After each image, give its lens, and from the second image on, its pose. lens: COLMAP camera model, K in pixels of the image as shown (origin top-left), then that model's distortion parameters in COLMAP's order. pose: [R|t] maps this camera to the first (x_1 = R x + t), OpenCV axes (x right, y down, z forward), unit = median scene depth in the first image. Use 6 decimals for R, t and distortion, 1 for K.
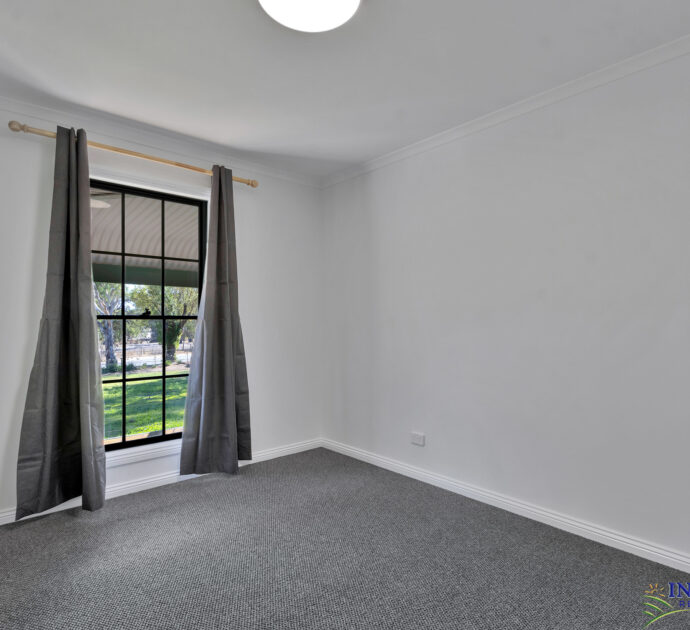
lens RADIAL K [[438.6, 0, 349.8], [0, 438.6, 313.3], [0, 0, 1]] dist [0.007096, 0.000944]
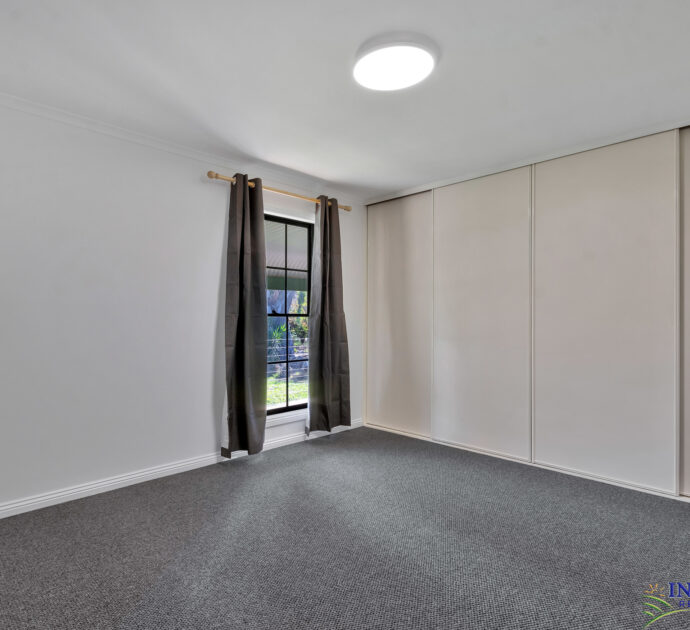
lens RADIAL K [[438.6, 0, 340.4], [0, 438.6, 317.2], [0, 0, 1]] dist [0.007096, 0.000944]
pose [[0.999071, -0.003027, 0.042978, -0.323751], [0.002293, 0.999851, 0.017122, -0.006182], [-0.043023, -0.017007, 0.998929, -0.289354]]
